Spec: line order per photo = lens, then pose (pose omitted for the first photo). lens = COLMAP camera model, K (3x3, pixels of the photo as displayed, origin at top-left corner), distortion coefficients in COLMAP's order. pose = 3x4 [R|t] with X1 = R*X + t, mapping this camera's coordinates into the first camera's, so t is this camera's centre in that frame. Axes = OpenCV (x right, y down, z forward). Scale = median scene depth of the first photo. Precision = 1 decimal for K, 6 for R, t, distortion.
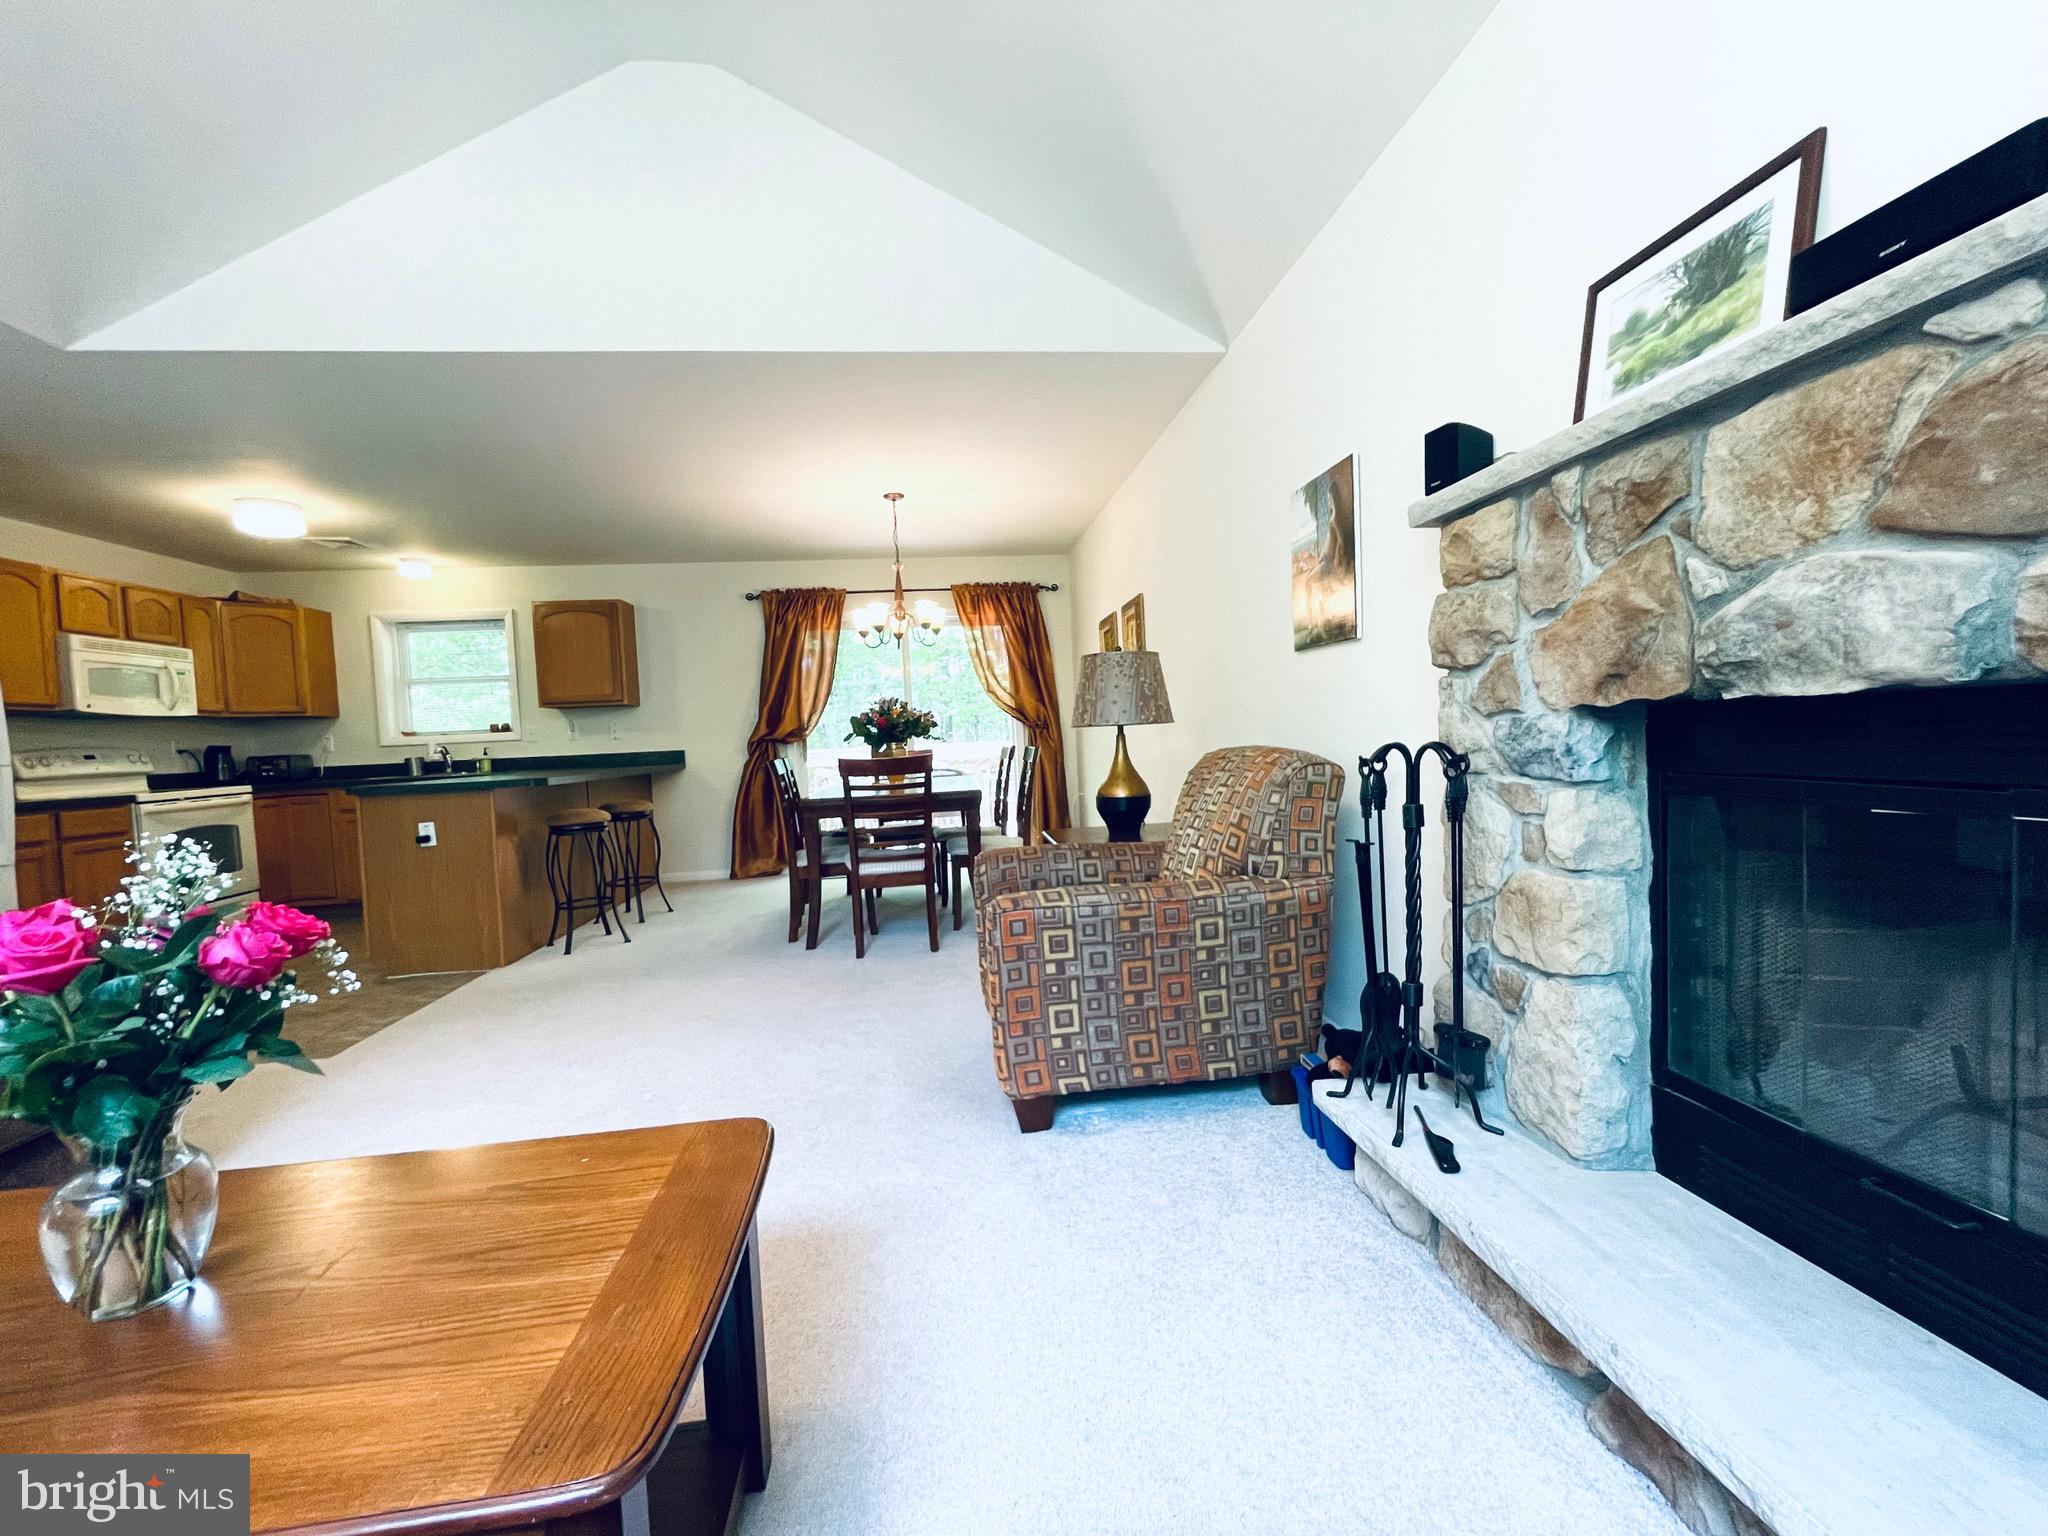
lens RADIAL K [[822.1, 0, 1036.4], [0, 822.1, 770.9], [0, 0, 1]] dist [-0.002432, -0.001196]
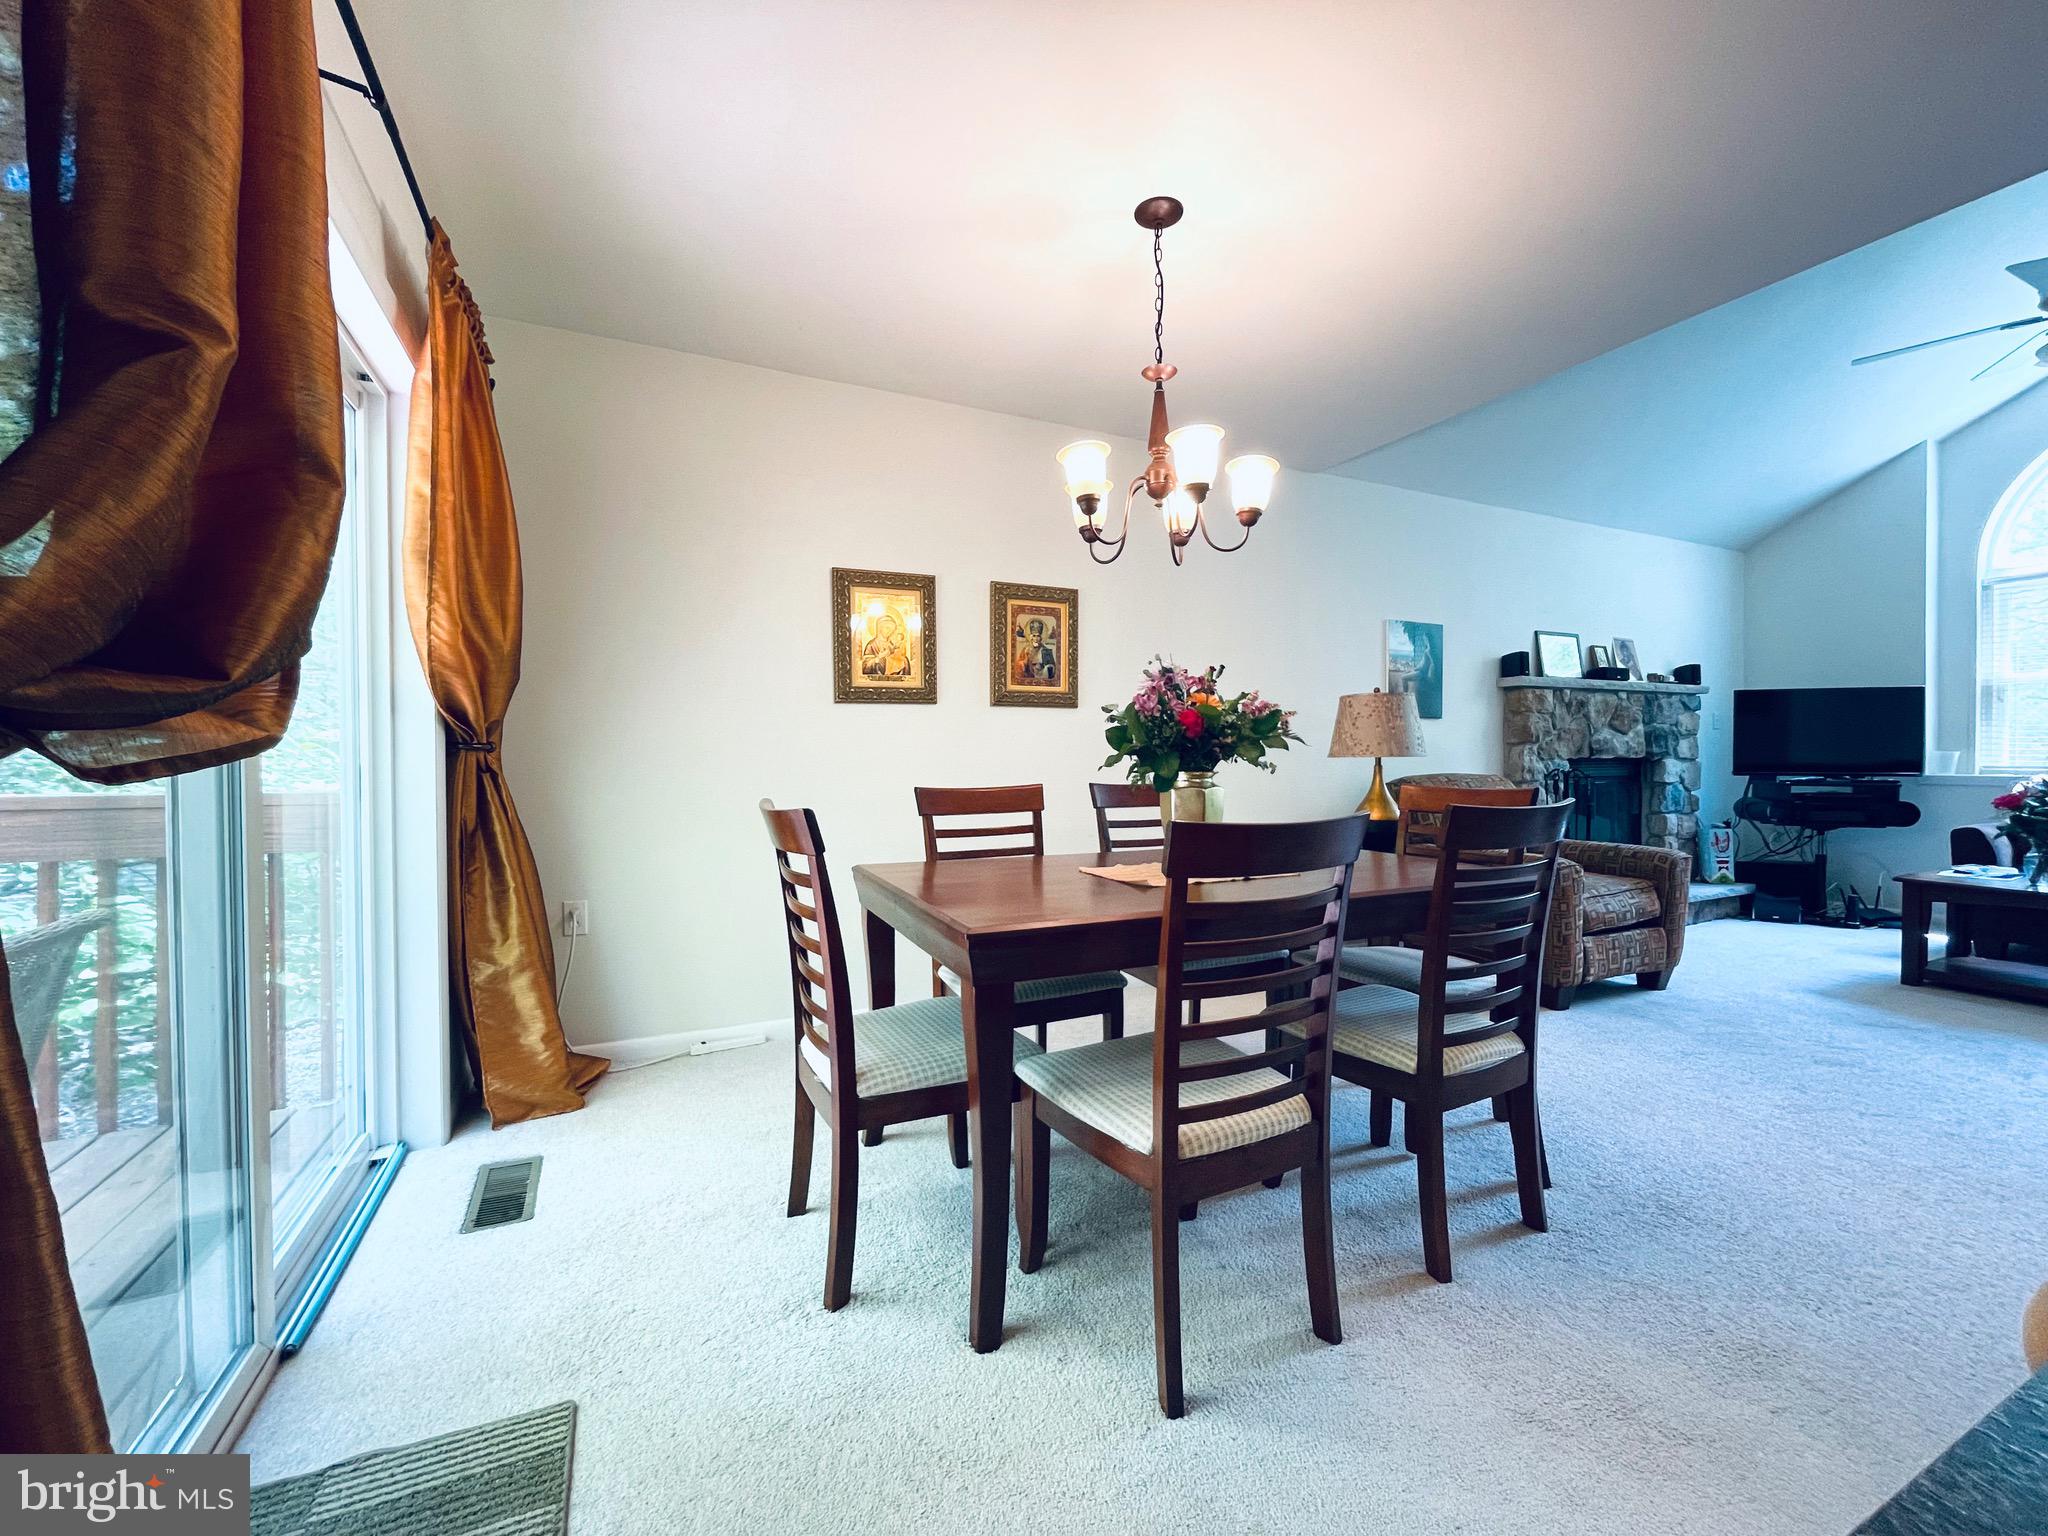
lens RADIAL K [[822.1, 0, 1014.3], [0, 822.1, 767.3], [0, 0, 1]] dist [-0.002432, -0.001196]
pose [[-0.290665, 0.031612, 0.956303, -0.543959], [0.059677, 0.998107, -0.014855, -0.035929], [-0.954962, 0.052751, -0.292001, 1.177294]]
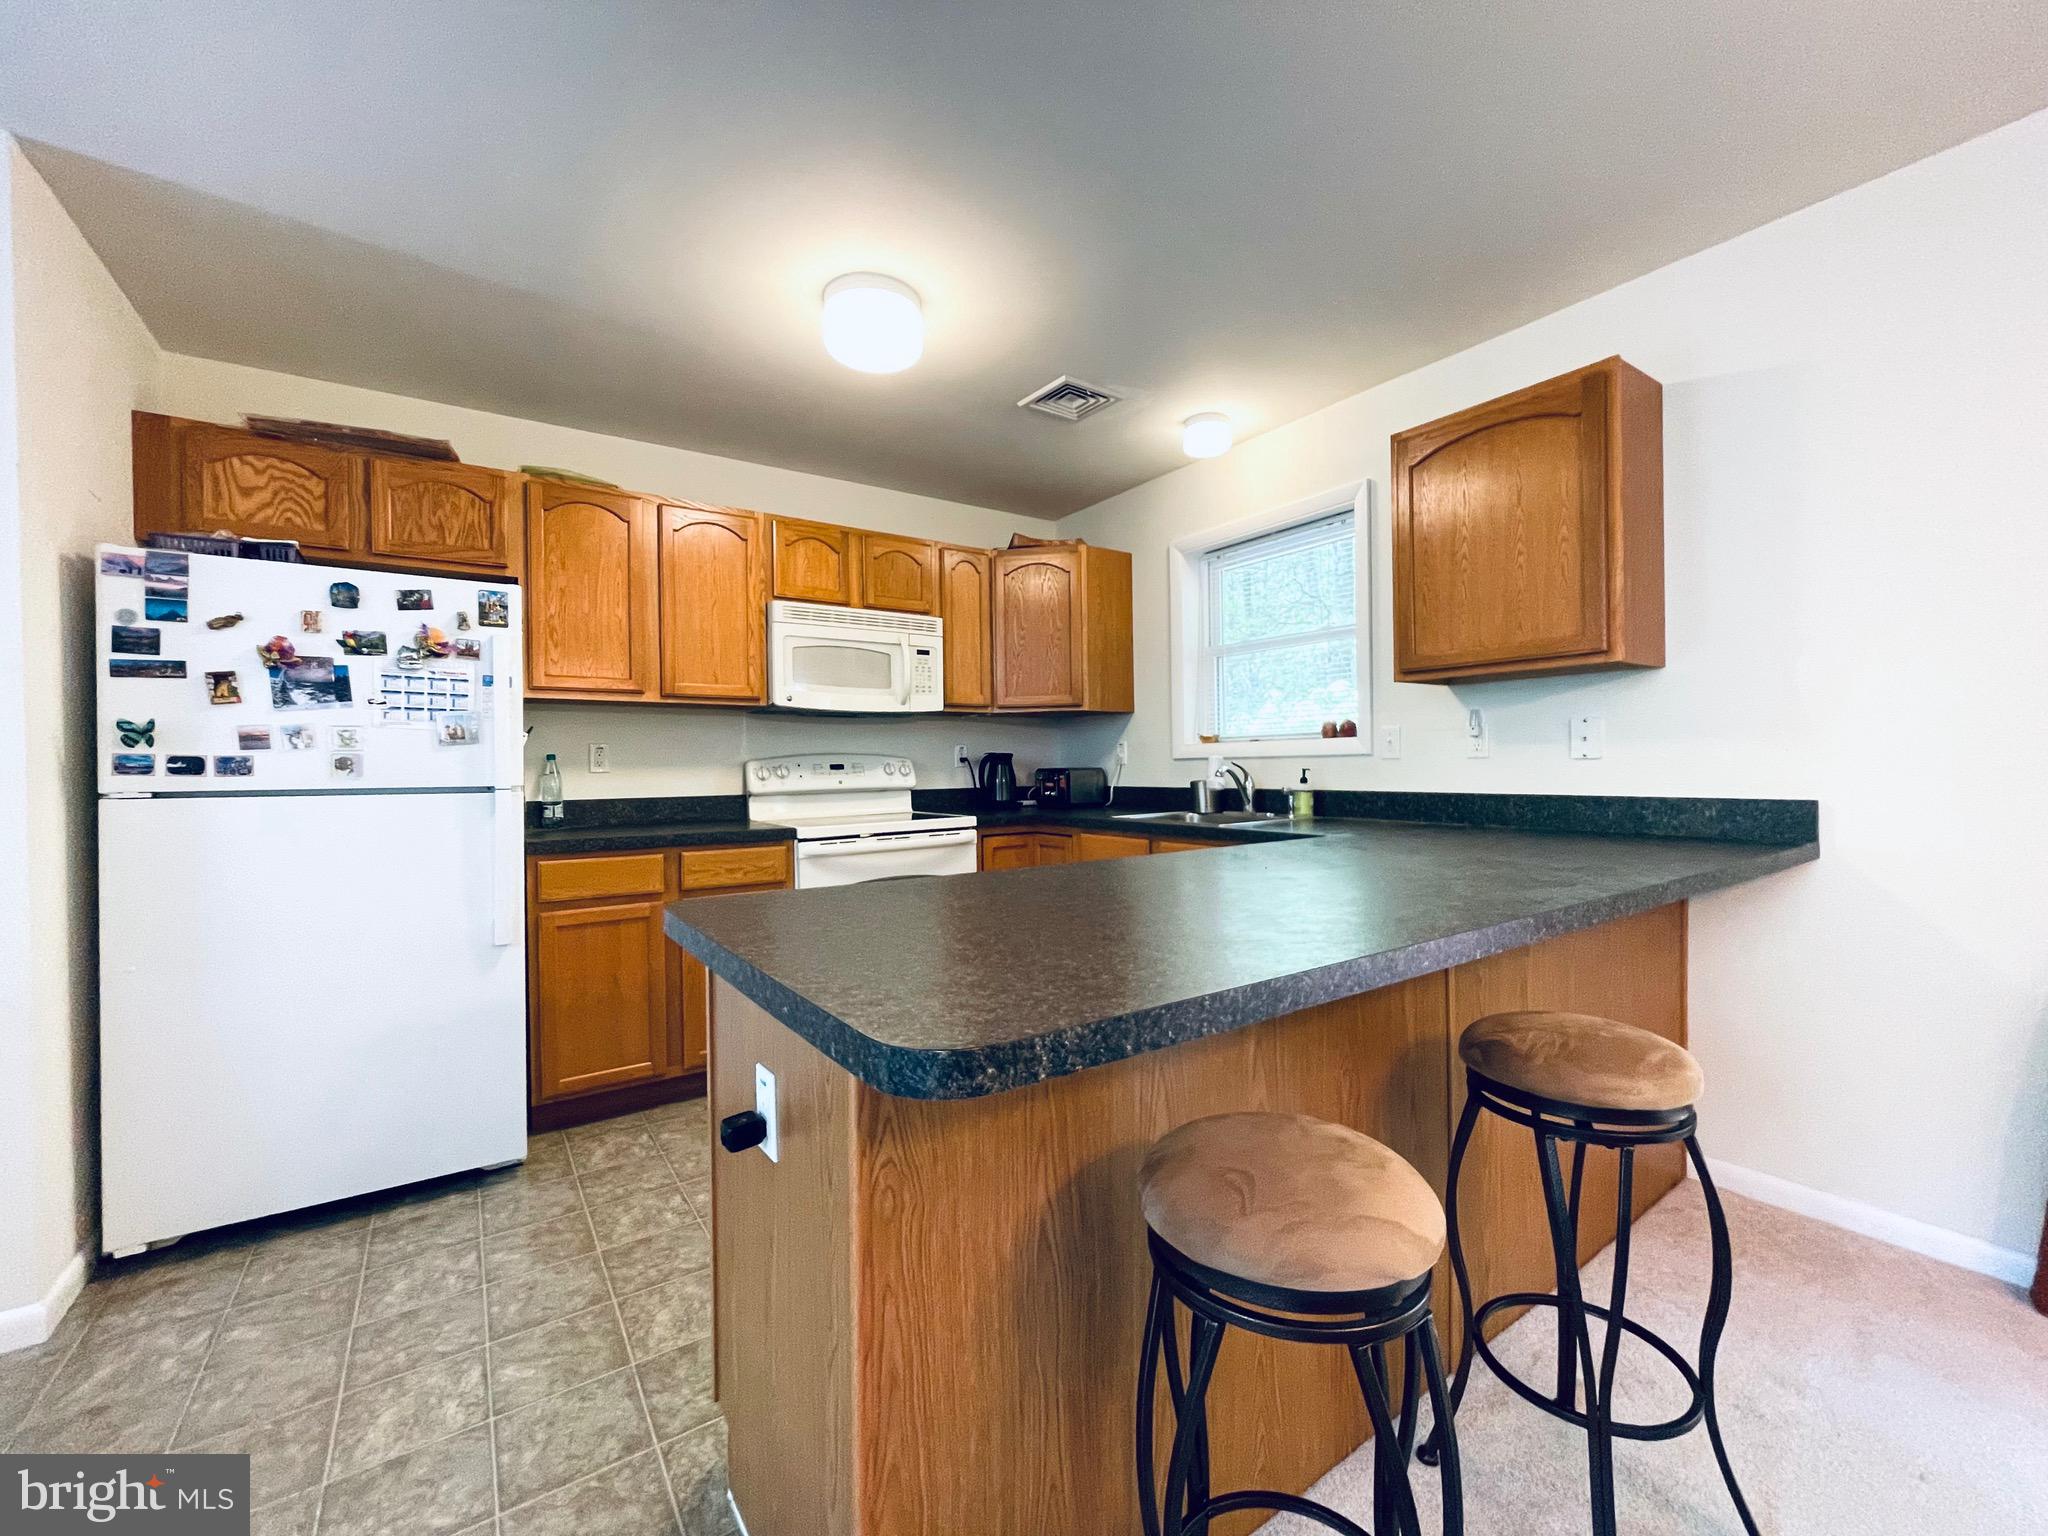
lens RADIAL K [[822.1, 0, 1020.1], [0, 822.1, 762.7], [0, 0, 1]] dist [-0.002432, -0.001196]
pose [[0.445995, 0.037967, -0.894230, -0.363552], [-0.046474, 0.998734, 0.019225, -0.040259], [0.893828, 0.032984, 0.447195, 0.750718]]
